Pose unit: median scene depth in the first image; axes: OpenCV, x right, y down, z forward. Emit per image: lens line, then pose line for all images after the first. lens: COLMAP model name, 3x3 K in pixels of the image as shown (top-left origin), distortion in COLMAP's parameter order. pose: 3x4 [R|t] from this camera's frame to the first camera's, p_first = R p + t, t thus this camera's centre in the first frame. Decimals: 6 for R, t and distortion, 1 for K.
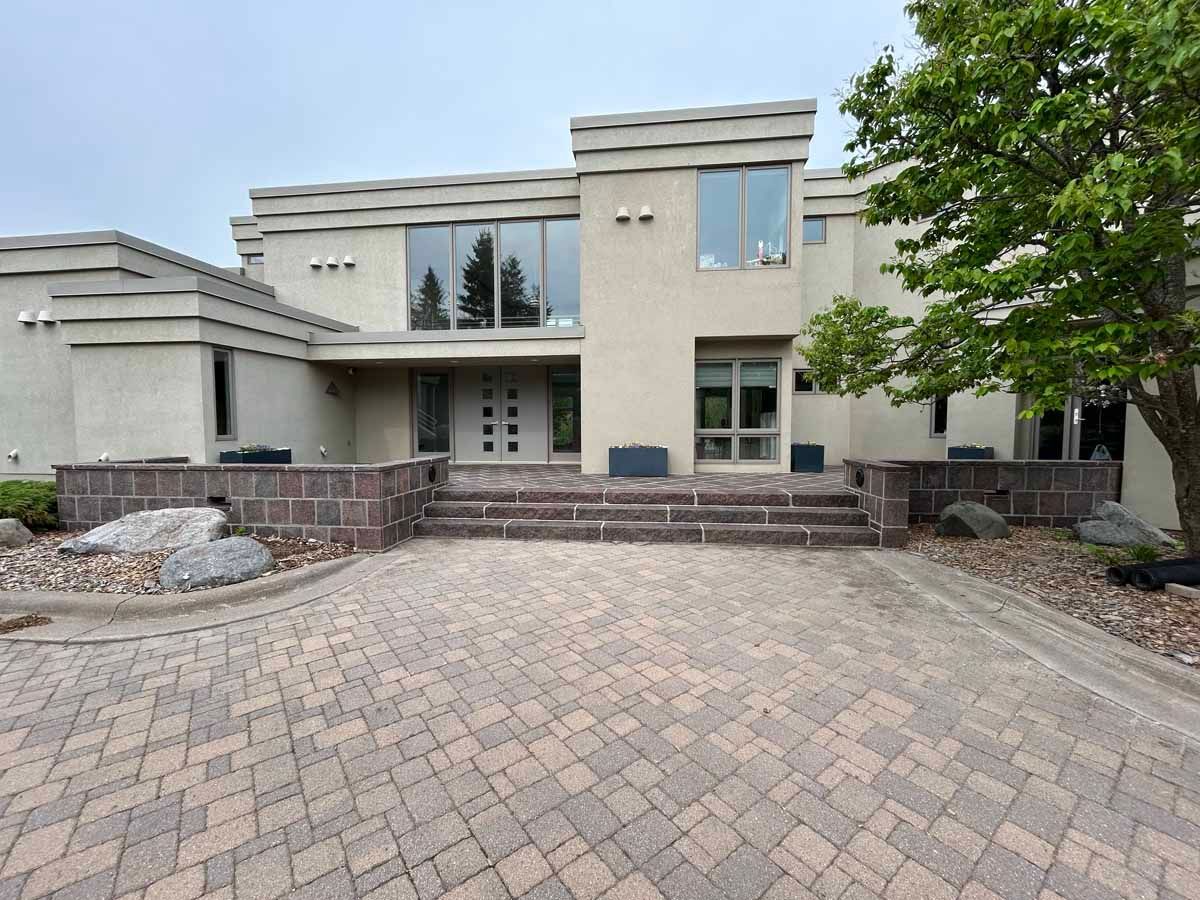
lens RADIAL K [[486.0, 0, 597.1], [0, 486.0, 445.2], [0, 0, 1]] dist [-0.002405, 0.000084]
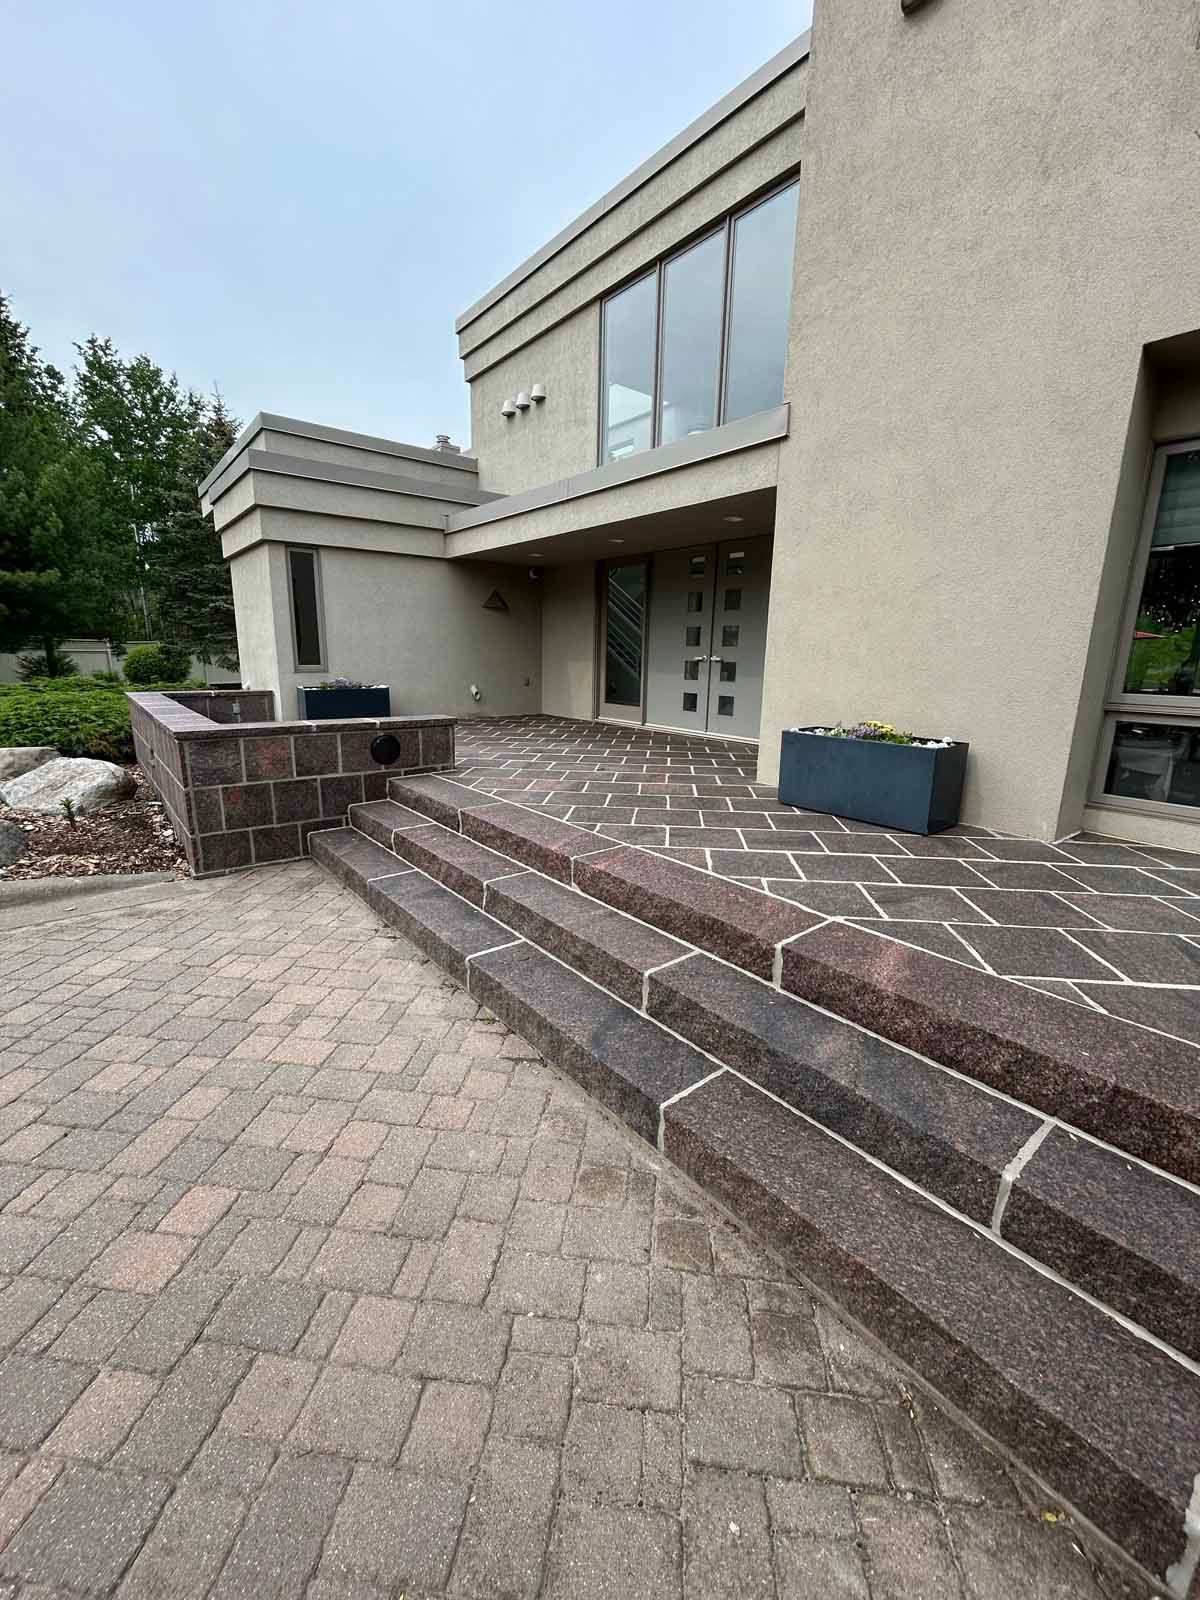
lens RADIAL K [[648.0, 0, 598.9], [0, 648.0, 793.2], [0, 0, 1]] dist [-0.002405, 0.000084]
pose [[0.711734, 0.165614, -0.682647, 0.263549], [-0.052413, 0.981621, 0.183500, -0.030174], [0.700491, -0.094824, 0.707334, 0.504025]]
